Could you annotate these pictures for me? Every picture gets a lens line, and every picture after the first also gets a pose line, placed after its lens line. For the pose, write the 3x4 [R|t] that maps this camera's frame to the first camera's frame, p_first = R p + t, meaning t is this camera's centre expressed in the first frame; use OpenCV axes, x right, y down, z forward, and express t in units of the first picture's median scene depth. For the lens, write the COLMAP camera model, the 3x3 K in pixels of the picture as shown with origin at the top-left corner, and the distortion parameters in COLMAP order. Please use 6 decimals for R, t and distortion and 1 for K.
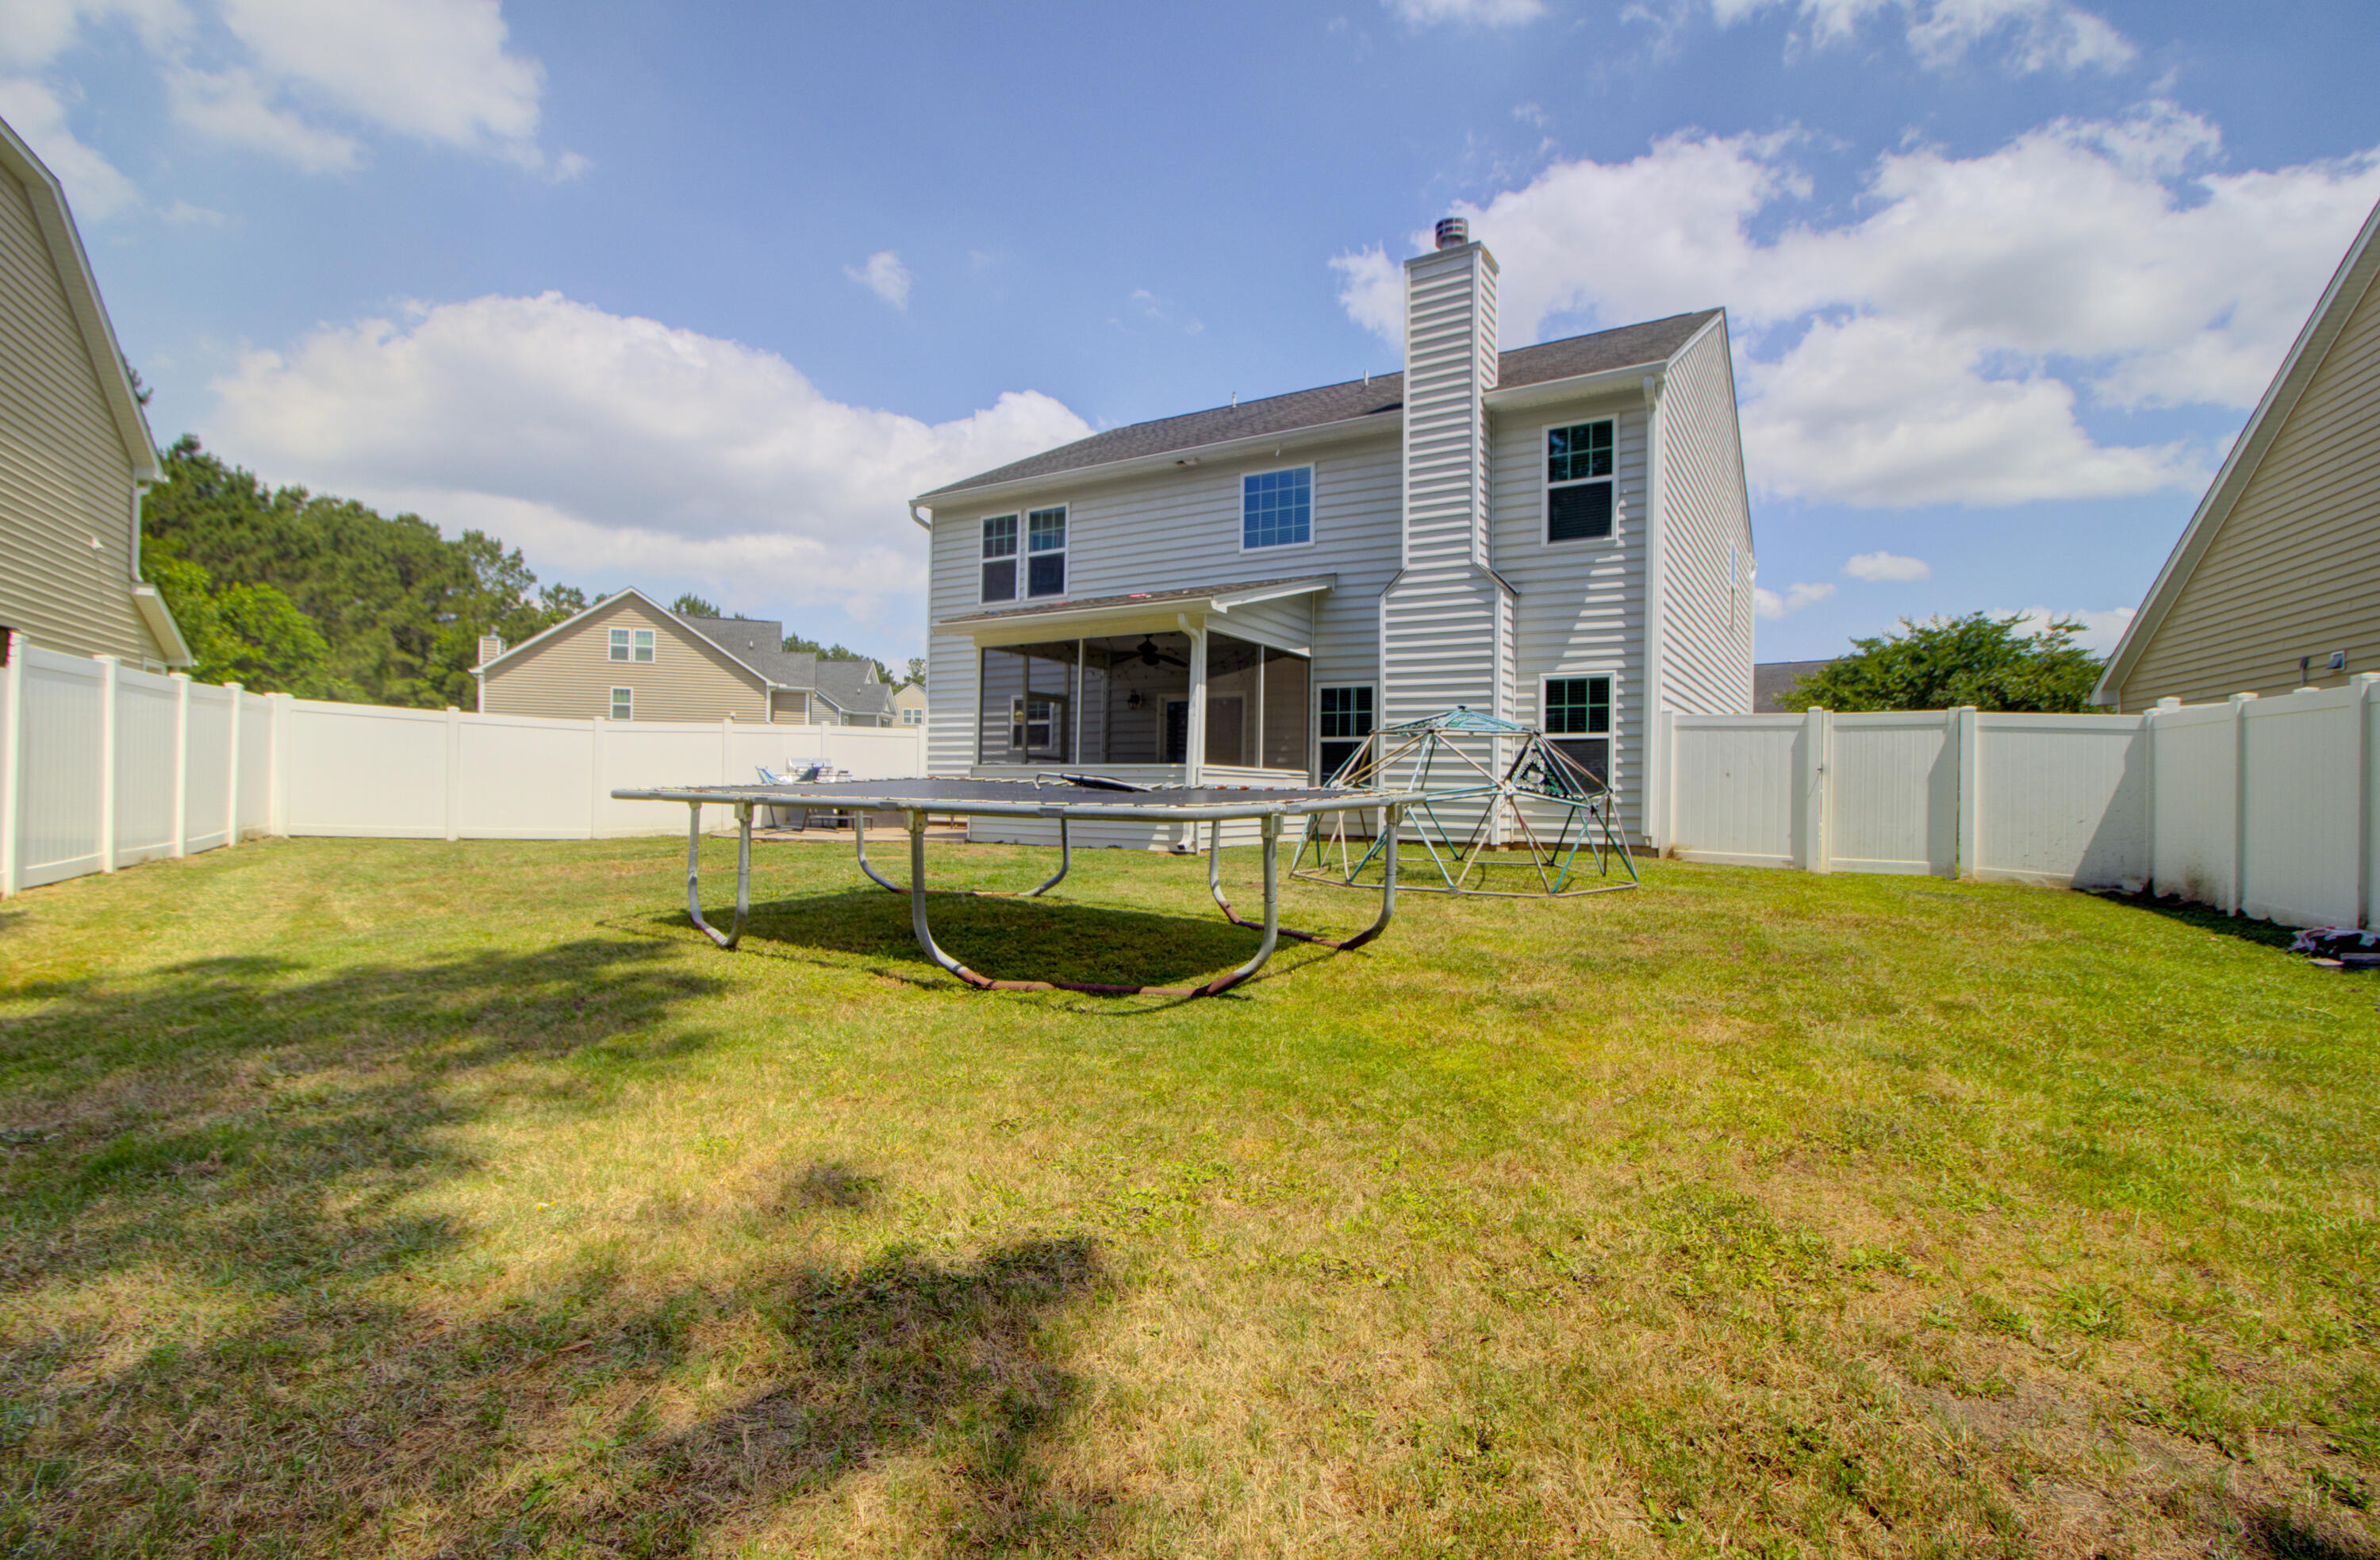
lens RADIAL K [[1092.9, 0, 1215.5], [0, 1092.9, 791.4], [0, 0, 1]] dist [-0.010263, 0.008895]
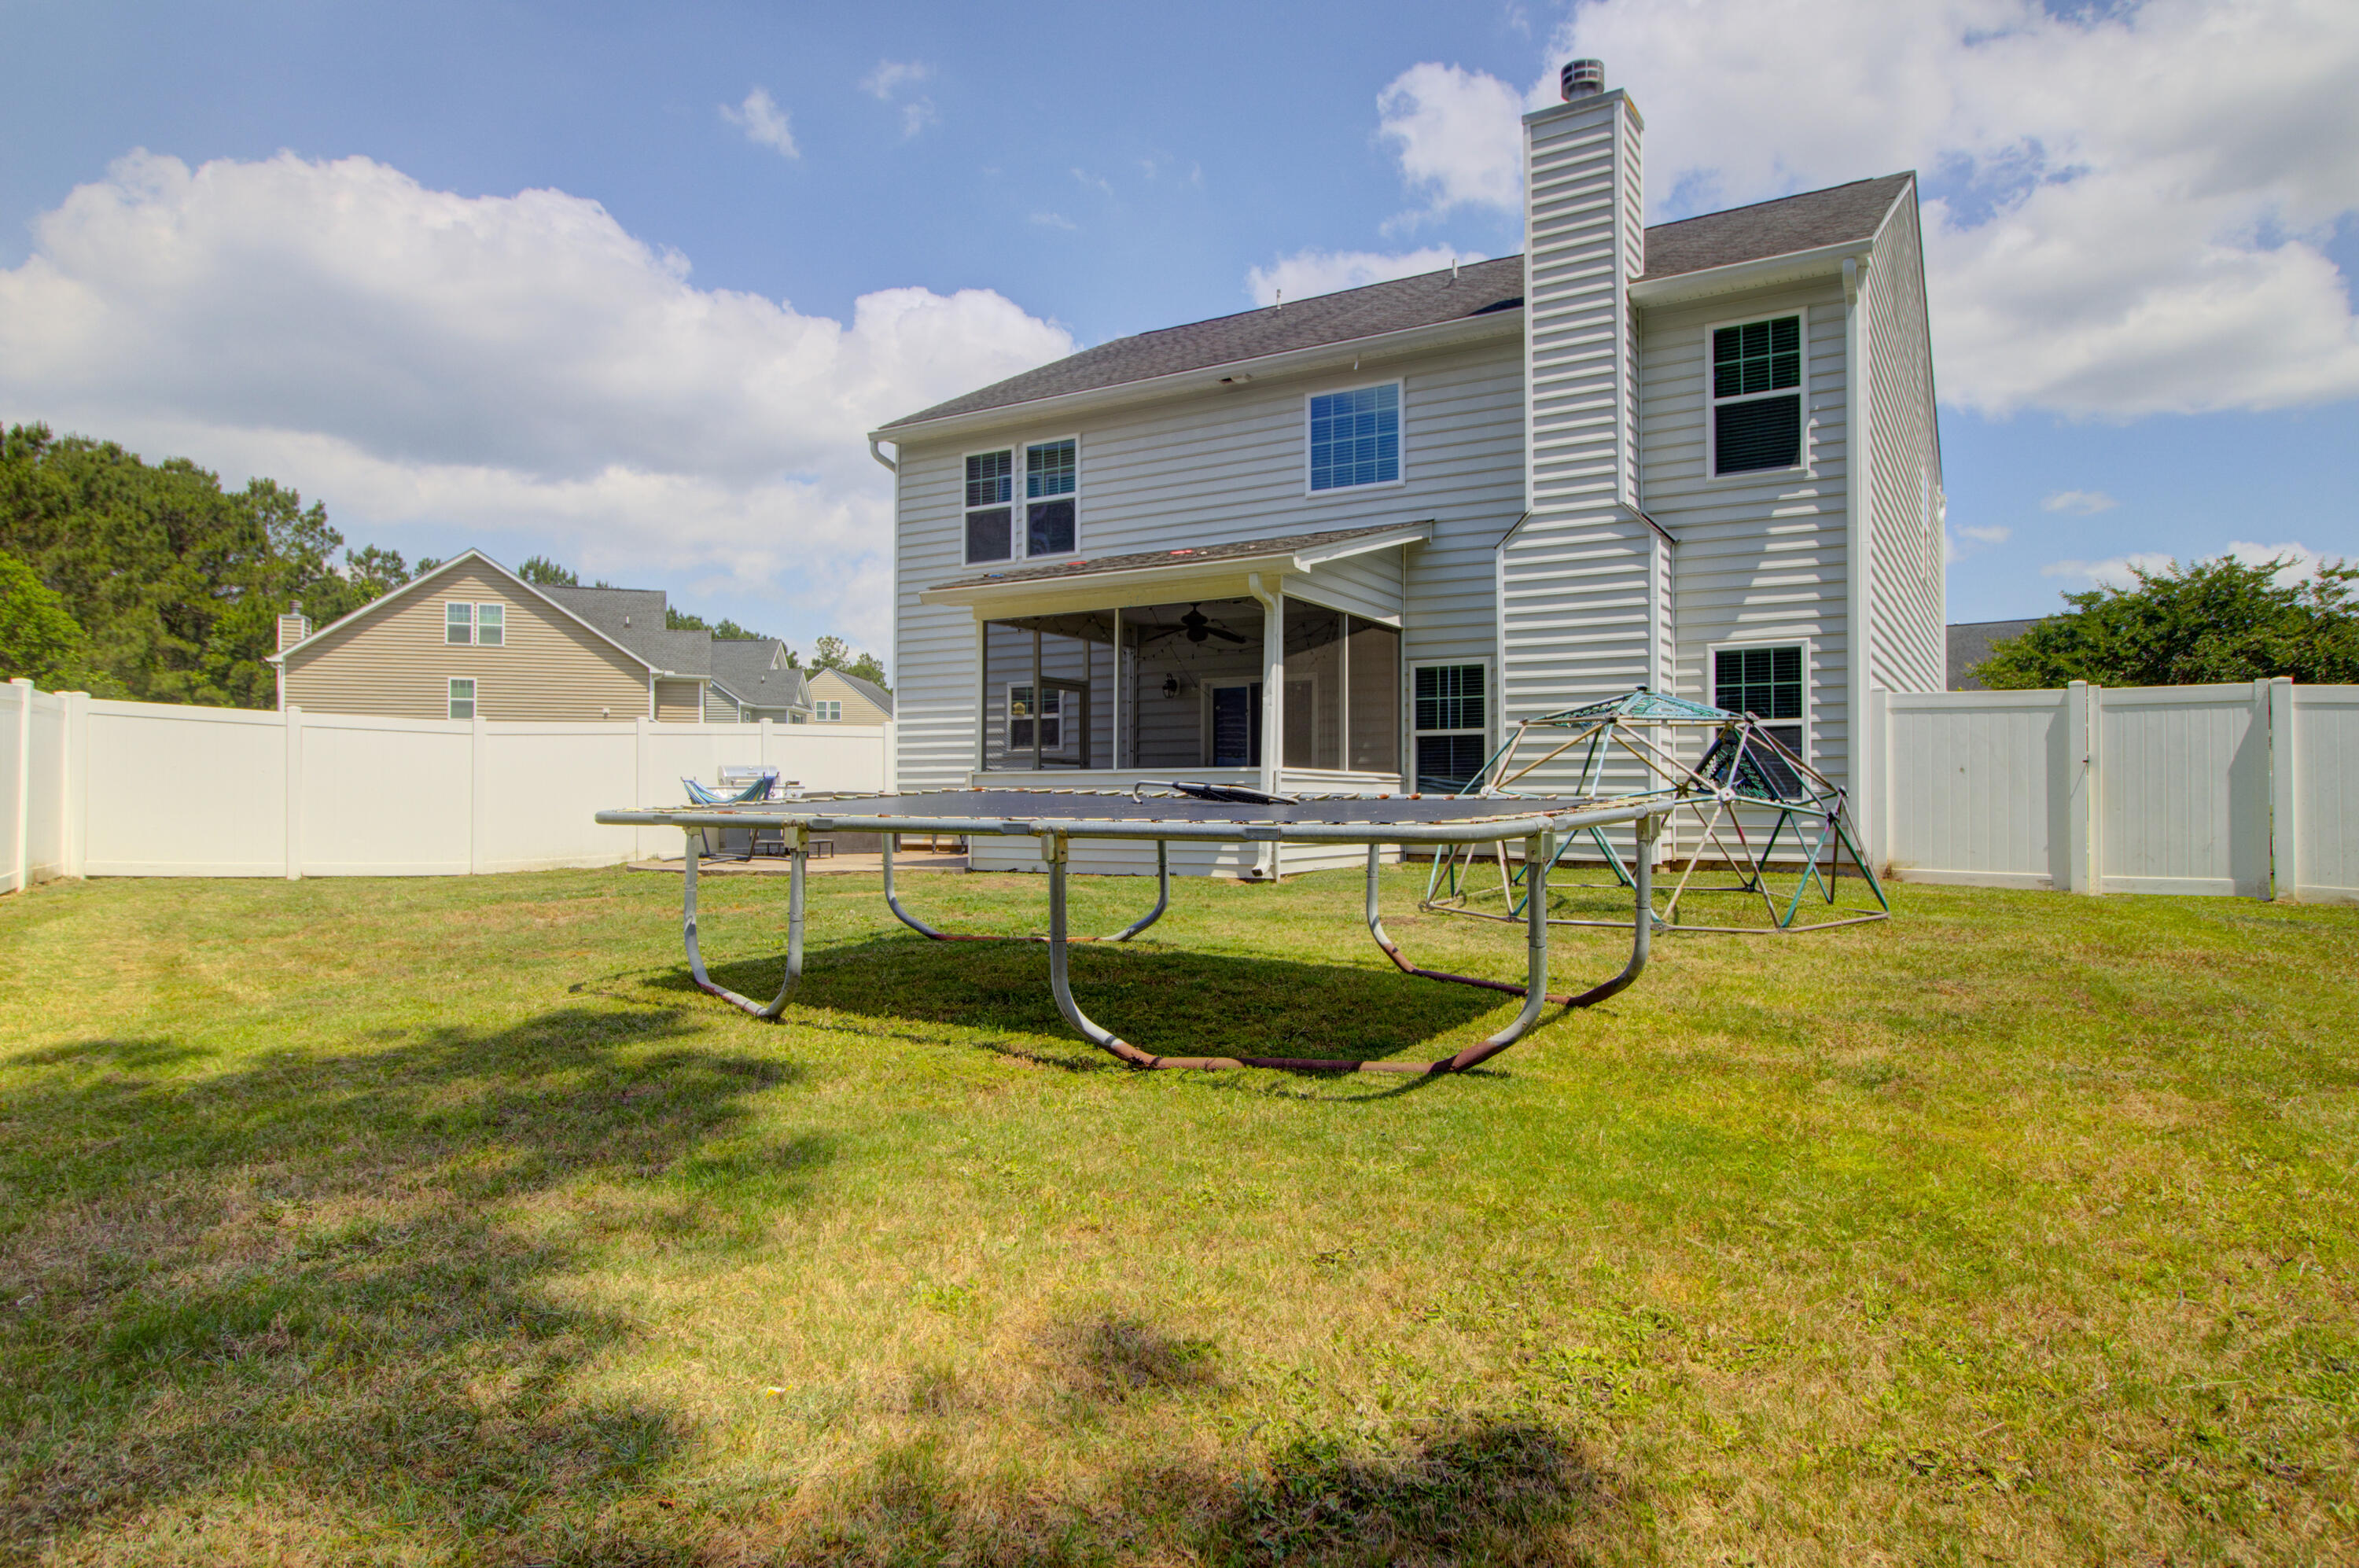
lens RADIAL K [[1388.7, 0, 1210.3], [0, 1388.7, 783.2], [0, 0, 1]] dist [0.016217, -0.013150]
pose [[0.999874, -0.014743, 0.005825, -0.063464], [0.014813, 0.999817, -0.012122, -0.001678], [-0.005645, 0.012206, 0.999910, 0.012460]]
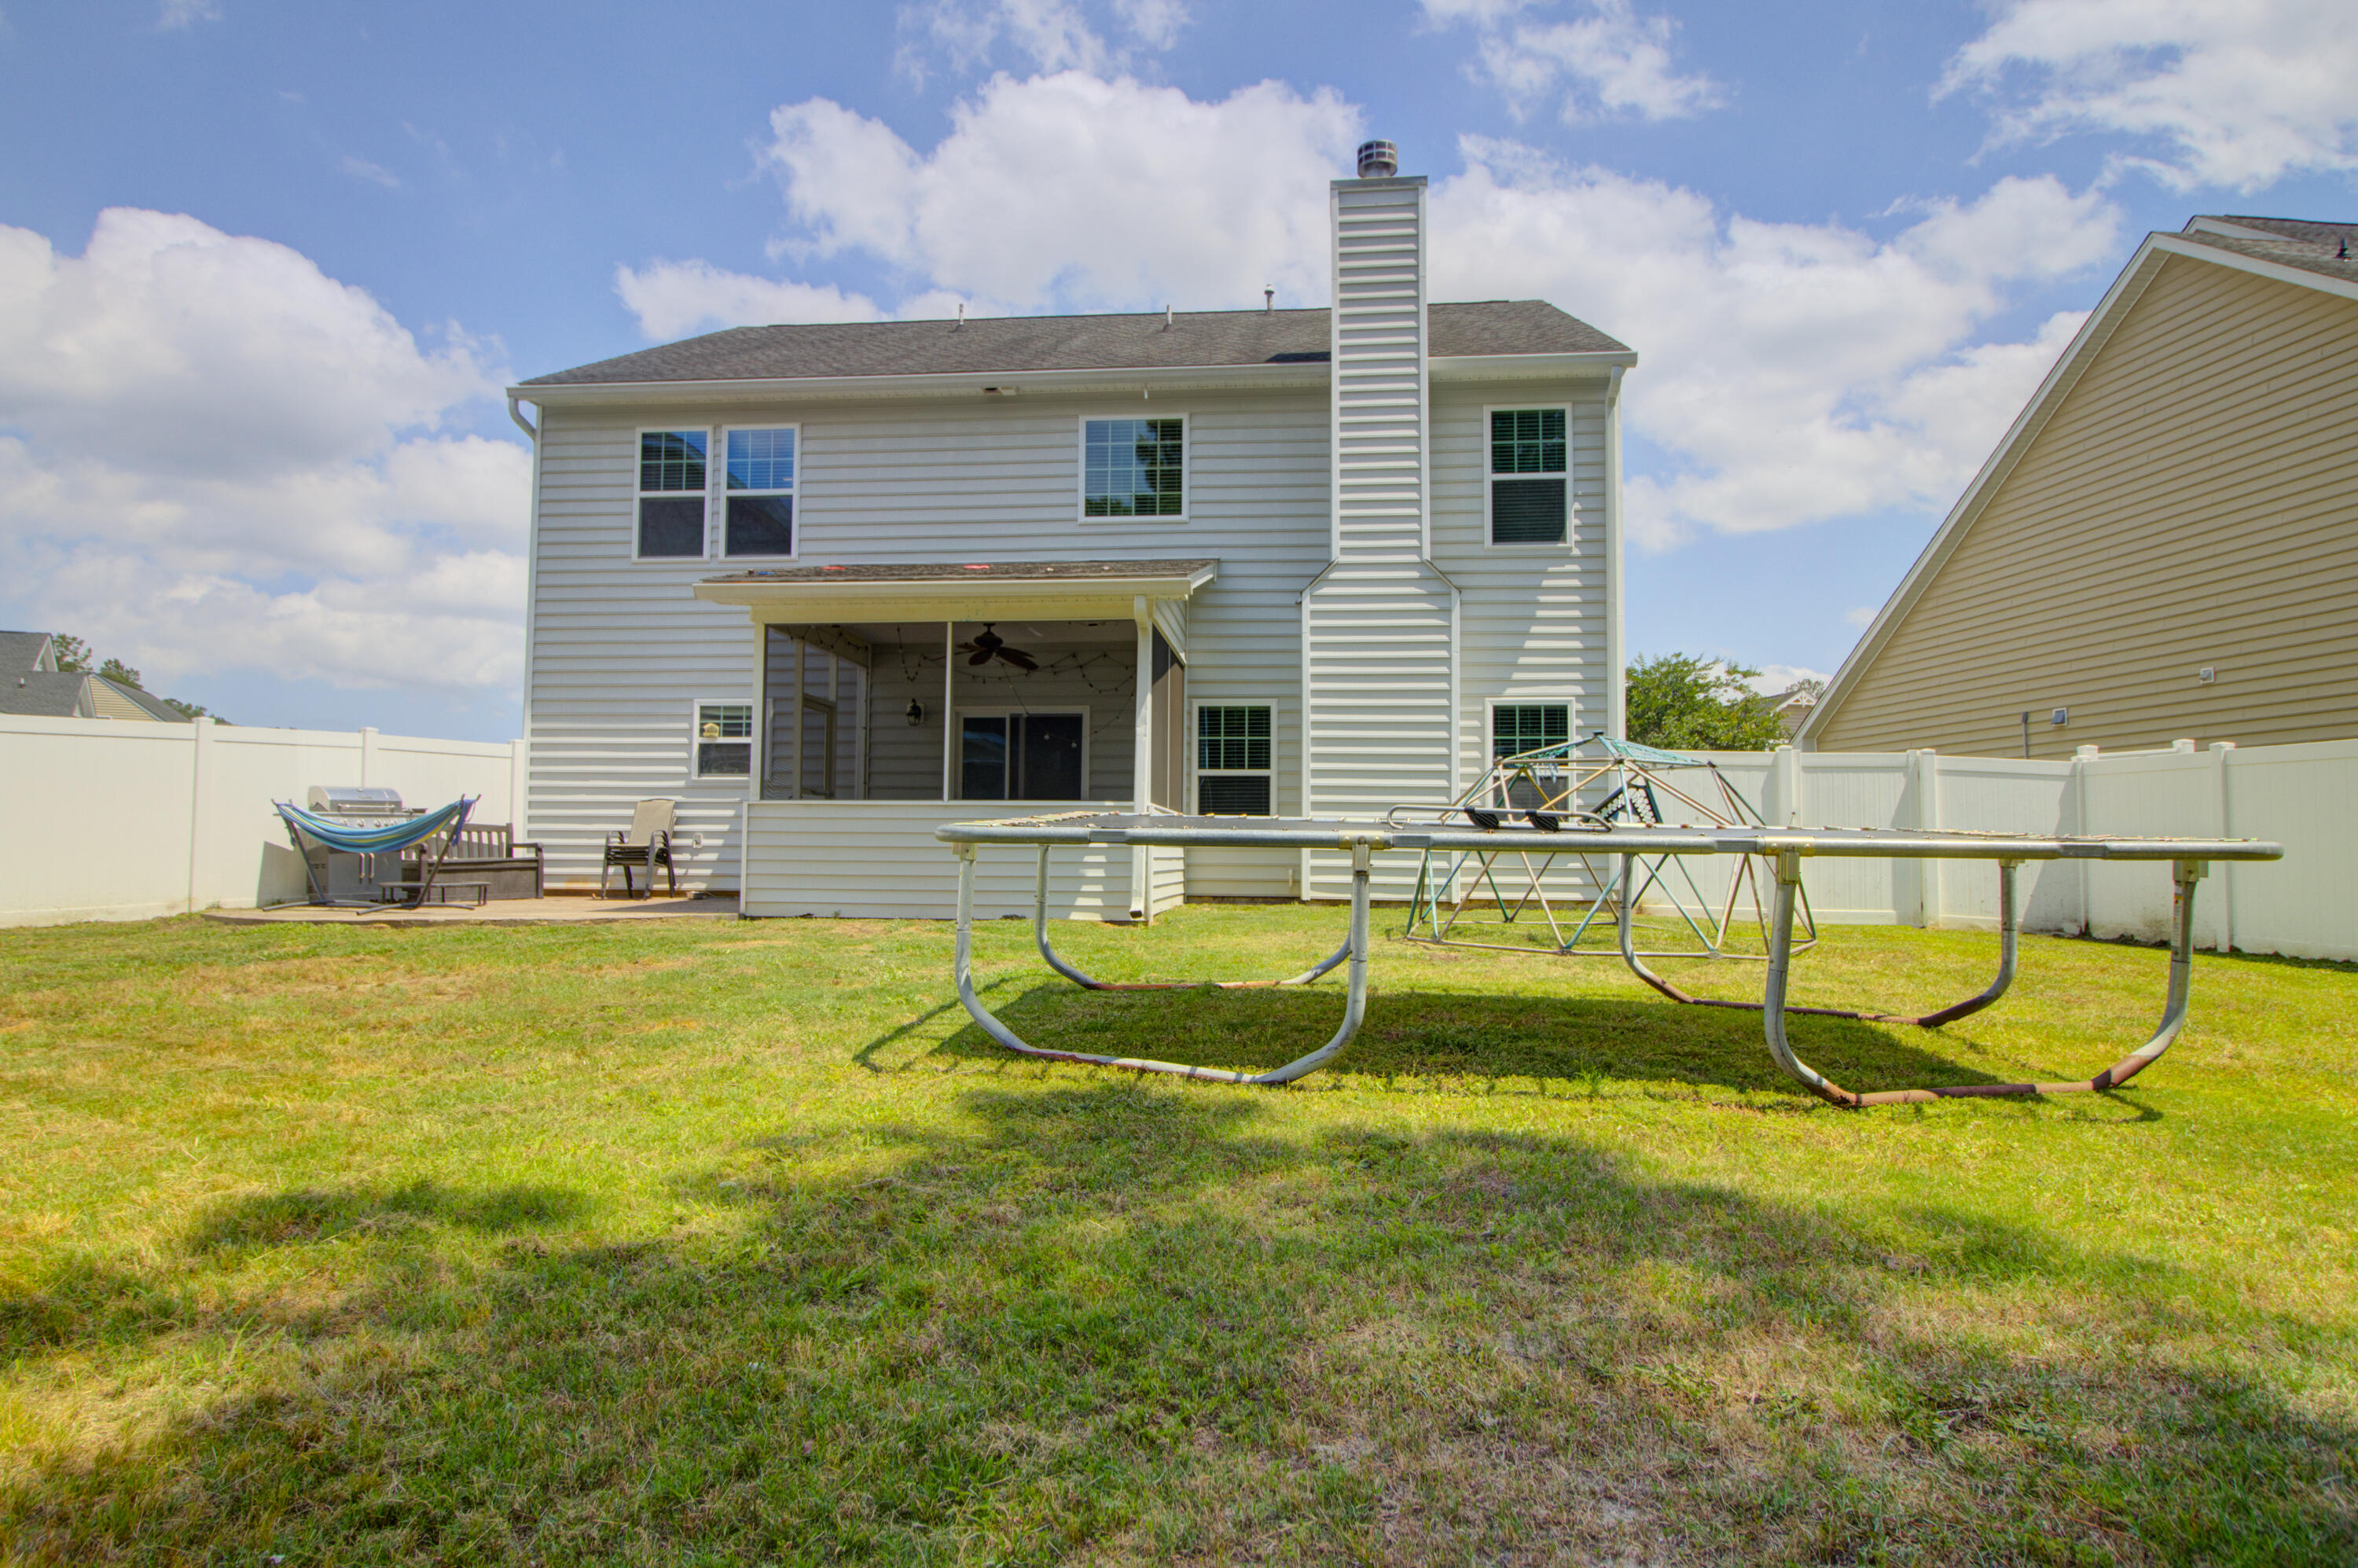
lens RADIAL K [[1388.1, 0, 1183.6], [0, 1388.1, 784.4], [0, 0, 1]] dist [0.016217, -0.013150]
pose [[0.903692, 0.014969, 0.427921, -0.365599], [0.003941, 0.999056, -0.043271, 0.003945], [-0.428165, 0.040790, 0.902780, 0.137207]]
